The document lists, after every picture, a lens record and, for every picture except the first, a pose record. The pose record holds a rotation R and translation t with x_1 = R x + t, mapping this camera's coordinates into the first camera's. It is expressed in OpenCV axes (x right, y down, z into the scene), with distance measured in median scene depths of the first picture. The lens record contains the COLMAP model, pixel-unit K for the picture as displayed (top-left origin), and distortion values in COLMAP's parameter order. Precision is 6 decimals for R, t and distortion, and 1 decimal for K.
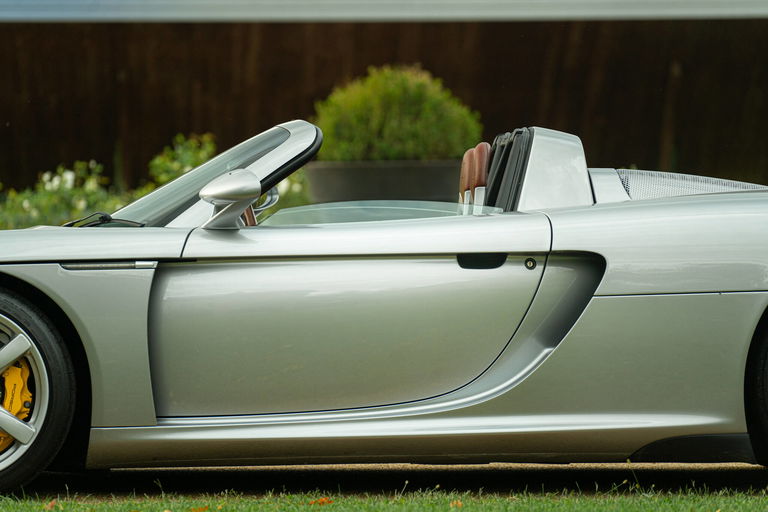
lens RADIAL K [[4457.7, 0, 383.4], [0, 4457.7, 255.4], [0, 0, 1]] dist [0.186565, 0.000000]
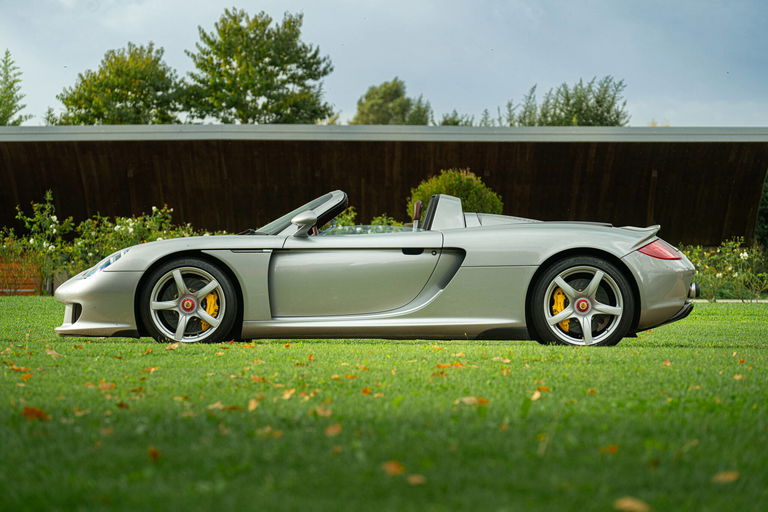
lens RADIAL K [[3045.2, 0, 382.7], [0, 3045.2, 257.0], [0, 0, 1]] dist [0.101462, 0.000000]
pose [[0.998890, 0.010920, -0.045827, 0.078884], [-0.011557, 0.999840, -0.013656, 0.025918], [0.045671, 0.014170, 0.998856, -0.579473]]
